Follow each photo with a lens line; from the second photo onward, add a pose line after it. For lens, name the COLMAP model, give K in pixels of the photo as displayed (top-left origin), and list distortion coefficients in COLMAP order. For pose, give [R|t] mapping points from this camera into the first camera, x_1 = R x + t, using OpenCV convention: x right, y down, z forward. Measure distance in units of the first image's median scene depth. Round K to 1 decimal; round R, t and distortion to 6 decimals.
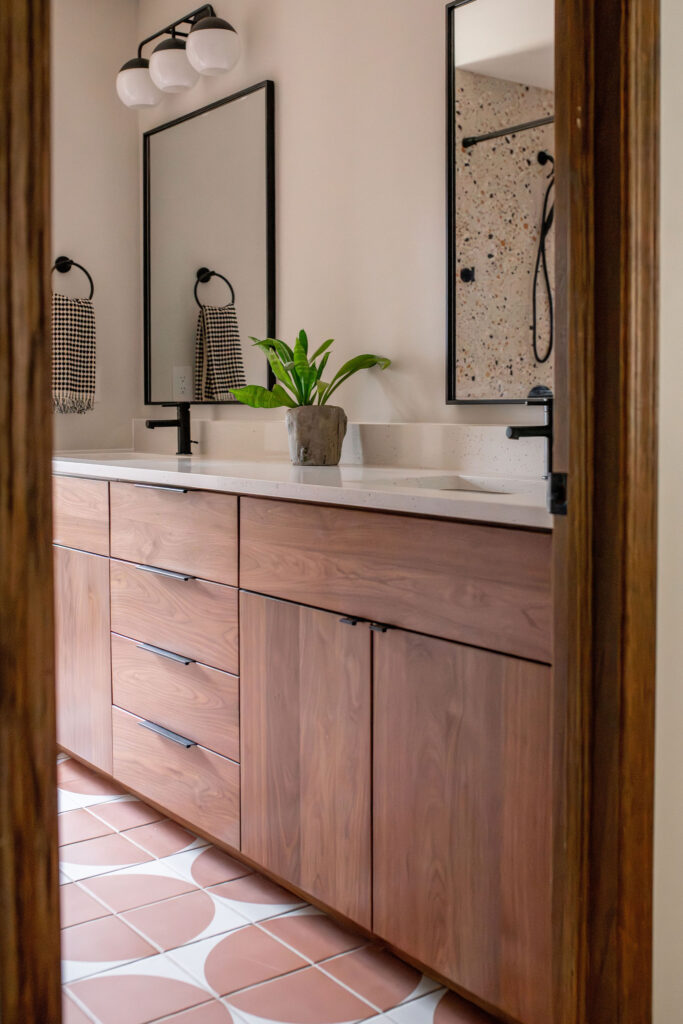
lens RADIAL K [[1164.5, 0, 327.8], [0, 1164.5, 462.1], [0, 0, 1]] dist [-0.055343, 0.000000]
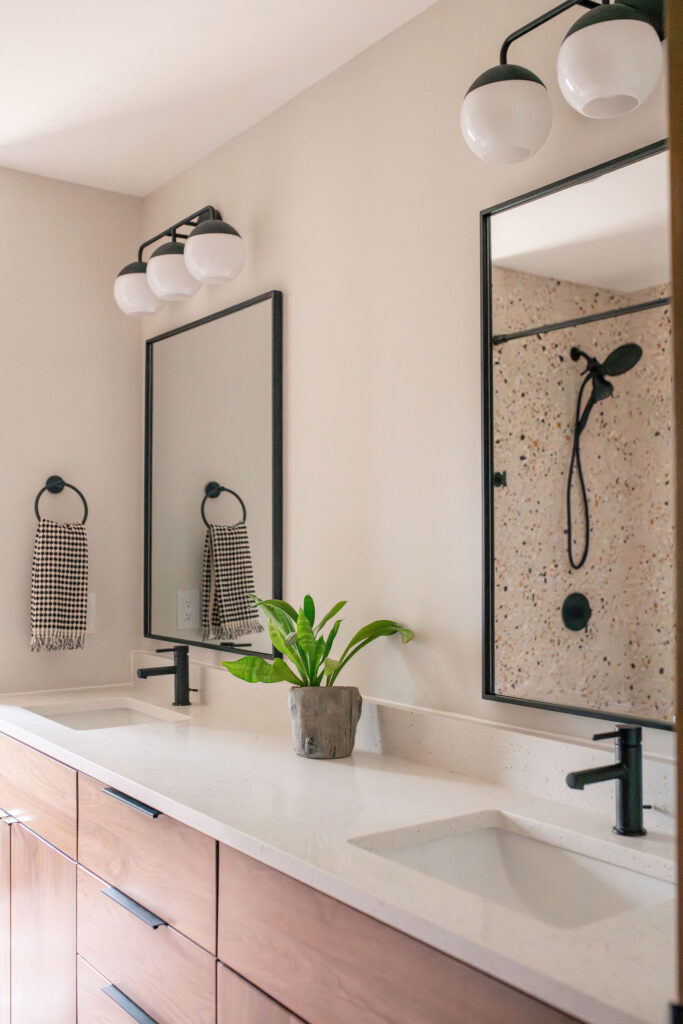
lens RADIAL K [[1044.1, 0, 340.5], [0, 1044.1, 510.3], [0, 0, 1]] dist [-0.078188, 0.000000]
pose [[0.999750, 0.001161, -0.022330, 0.013965], [-0.002802, 0.997285, -0.073579, -0.092889], [0.022184, 0.073623, 0.997039, 0.198843]]
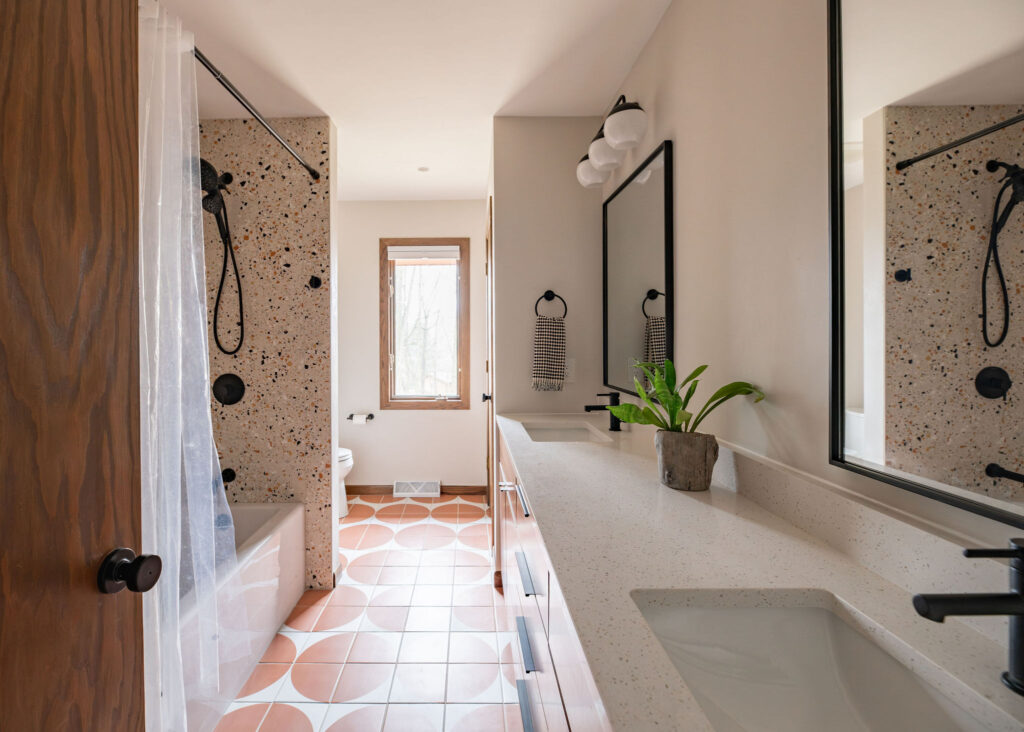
lens RADIAL K [[482.9, 0, 455.6], [0, 482.9, 340.3], [0, 0, 1]] dist [-0.004350, -0.002283]
pose [[0.790014, -0.002454, -0.613084, 0.074635], [-0.019896, 0.999363, -0.029639, -0.089286], [0.612766, 0.035613, 0.789461, 0.416689]]
